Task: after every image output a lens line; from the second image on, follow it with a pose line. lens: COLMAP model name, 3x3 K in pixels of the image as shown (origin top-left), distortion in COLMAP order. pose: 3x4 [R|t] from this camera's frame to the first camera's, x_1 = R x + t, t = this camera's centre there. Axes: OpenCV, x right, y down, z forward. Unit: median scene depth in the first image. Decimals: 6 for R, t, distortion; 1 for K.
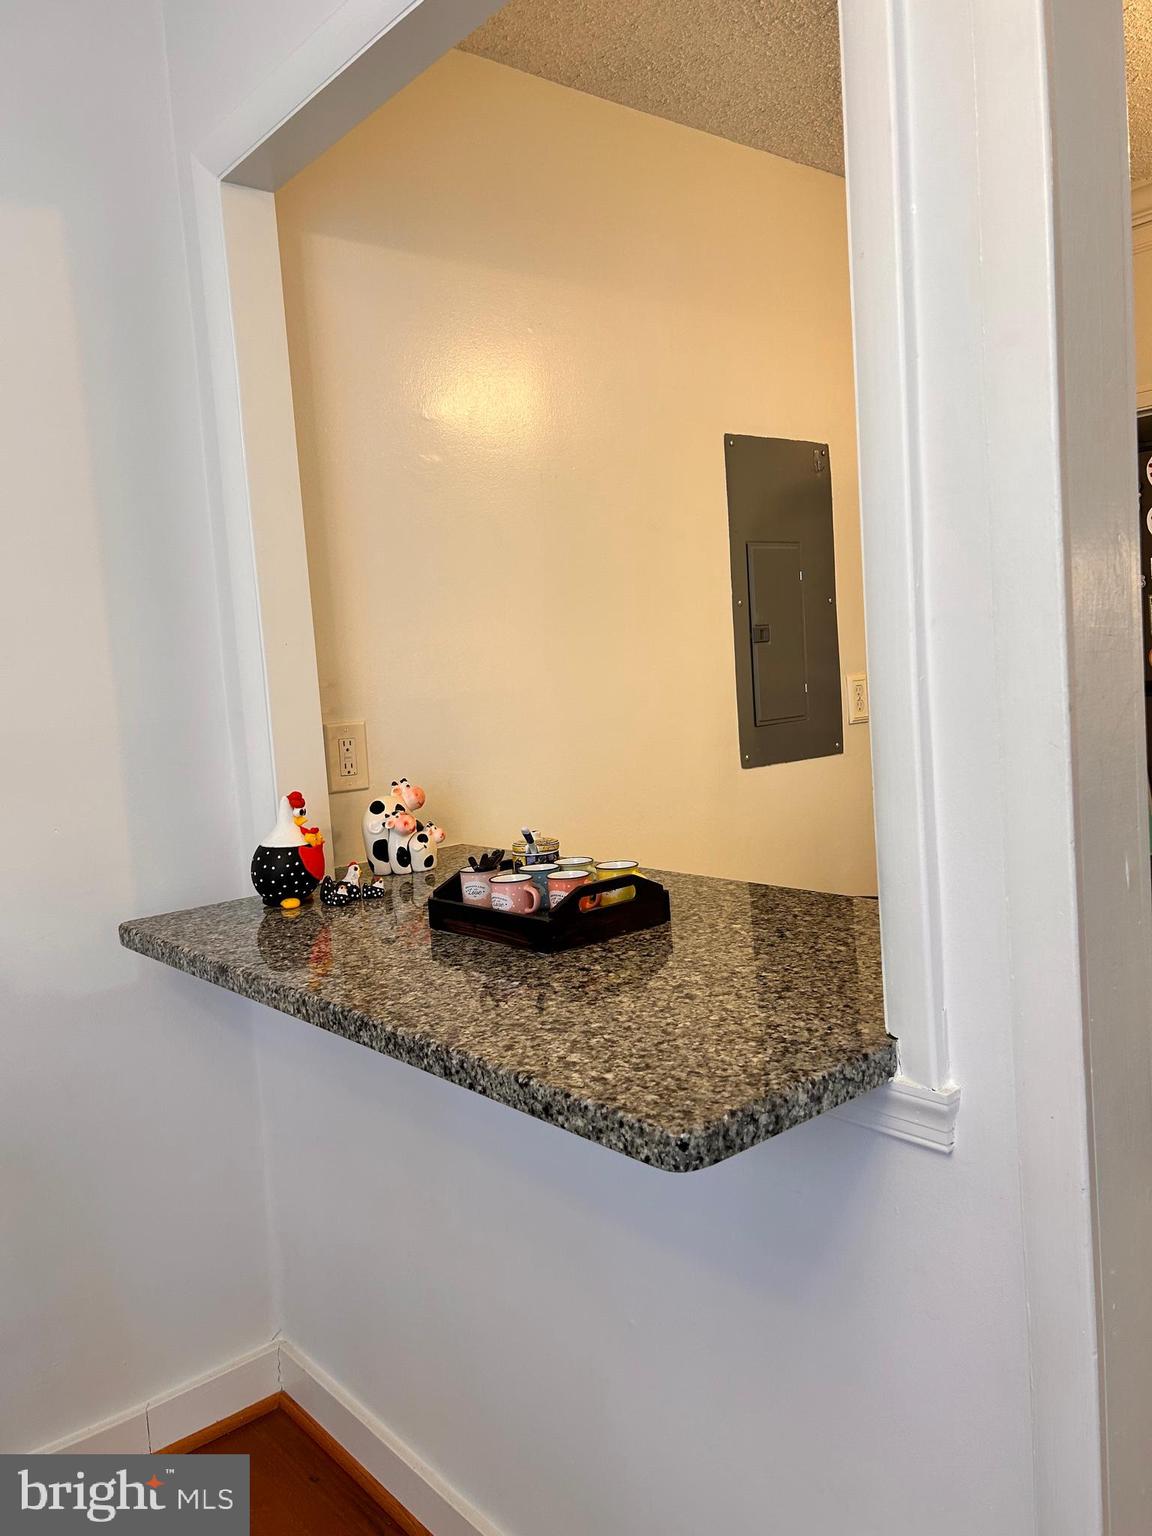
lens RADIAL K [[1163.0, 0, 574.9], [0, 1163.0, 760.2], [0, 0, 1]] dist [0.066372, -0.073598]
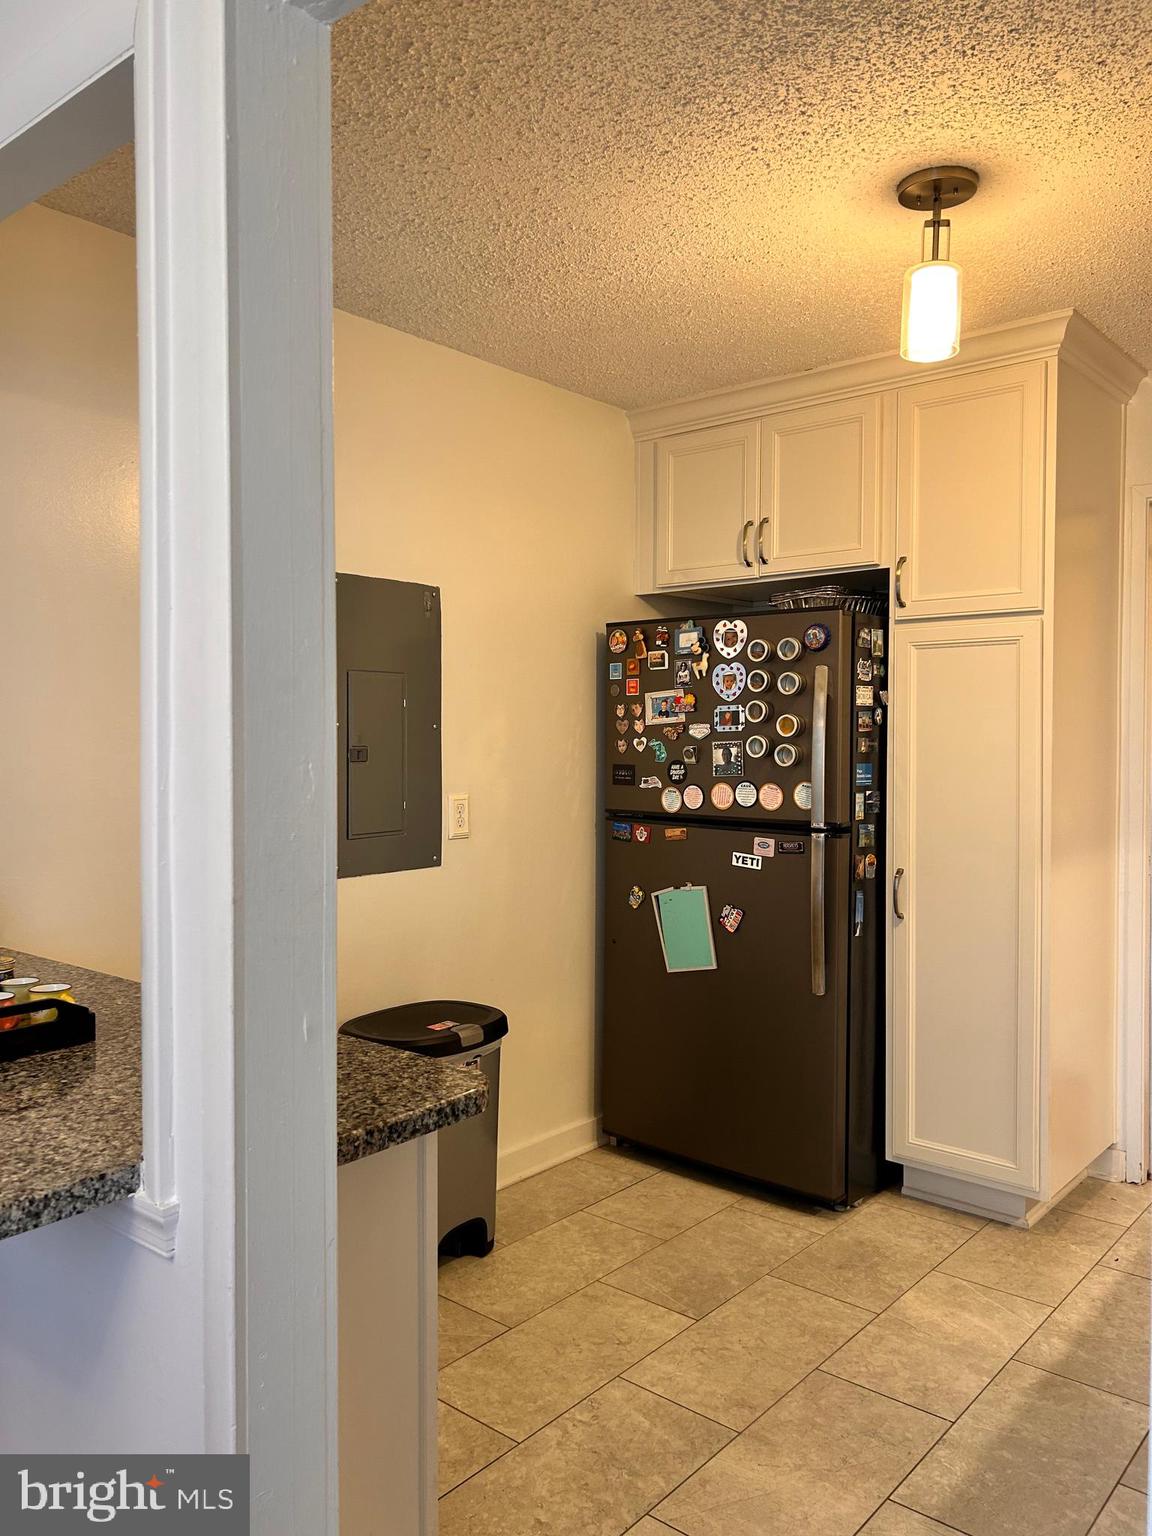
lens RADIAL K [[1154.5, 0, 571.6], [0, 1154.5, 759.5], [0, 0, 1]] dist [0.103558, -0.133935]
pose [[0.982085, 0.063385, 0.177458, 0.399233], [-0.051493, 0.996158, -0.070842, -0.091369], [-0.181266, 0.060435, 0.981575, -0.239163]]
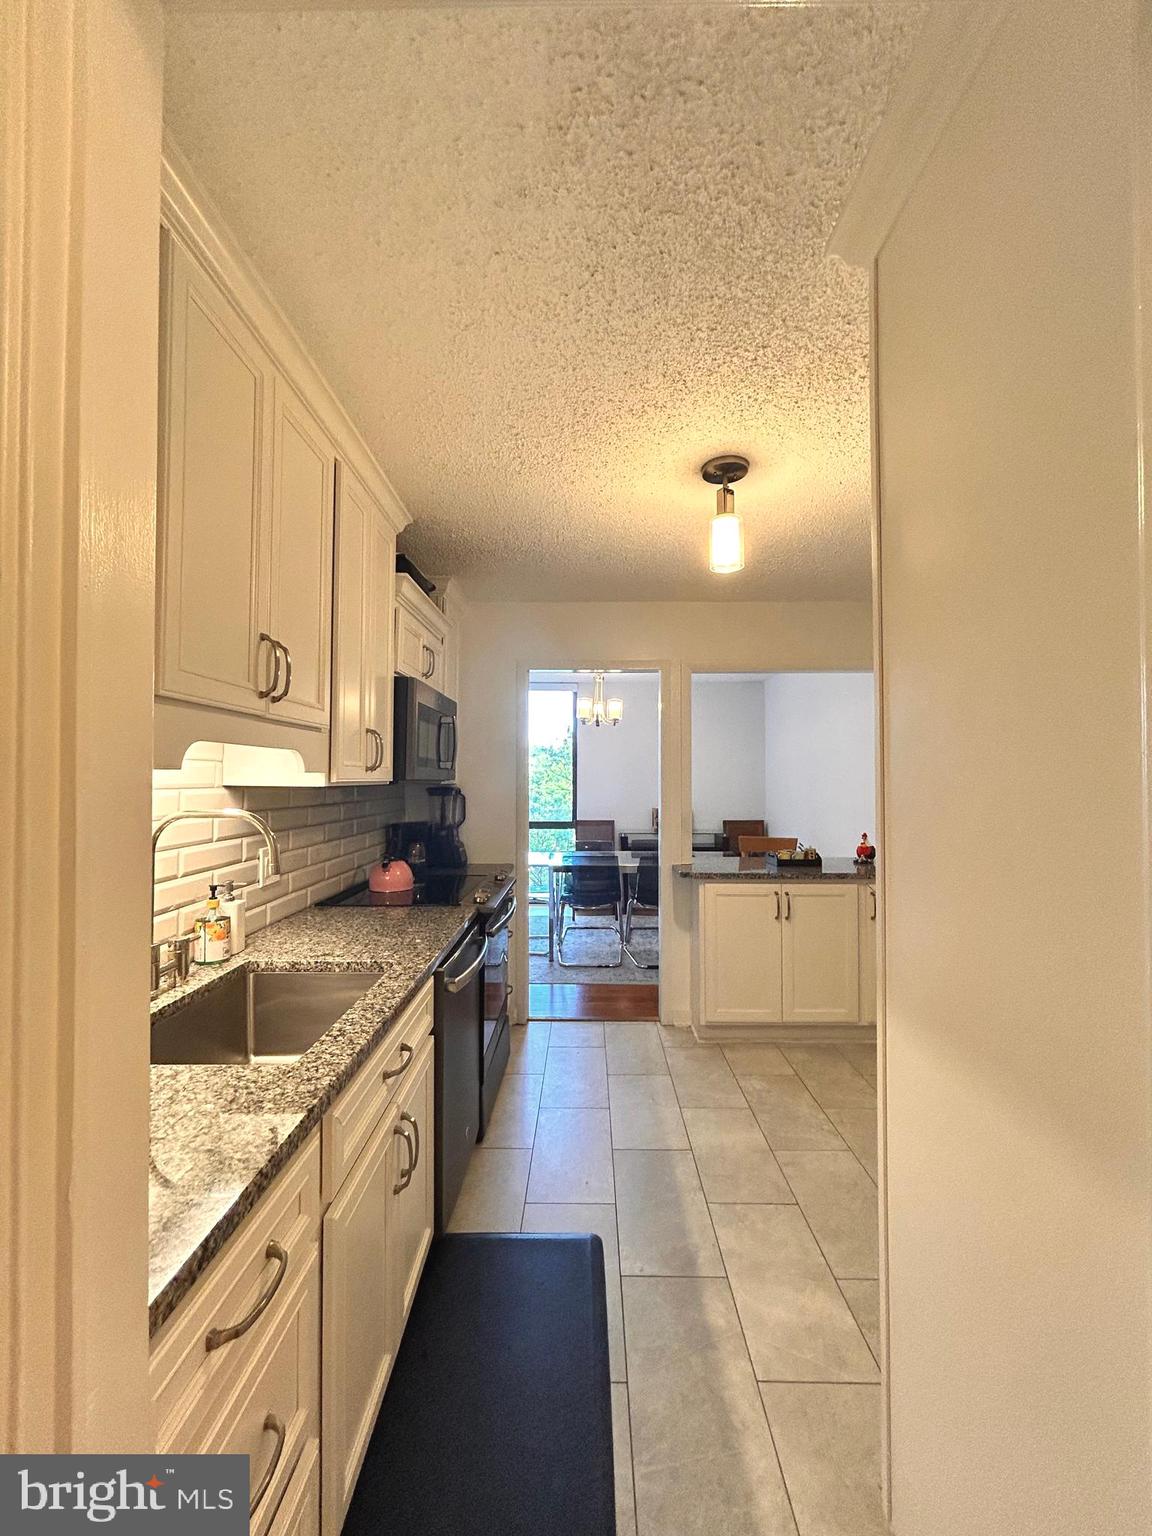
lens RADIAL K [[620.7, 0, 579.2], [0, 620.7, 771.1], [0, 0, 1]] dist [-0.001740, 0.004087]
pose [[-0.650351, 0.052199, -0.757839, 2.957194], [-0.019763, 0.996136, 0.085573, -0.522854], [0.759377, 0.070630, -0.646806, 2.426709]]
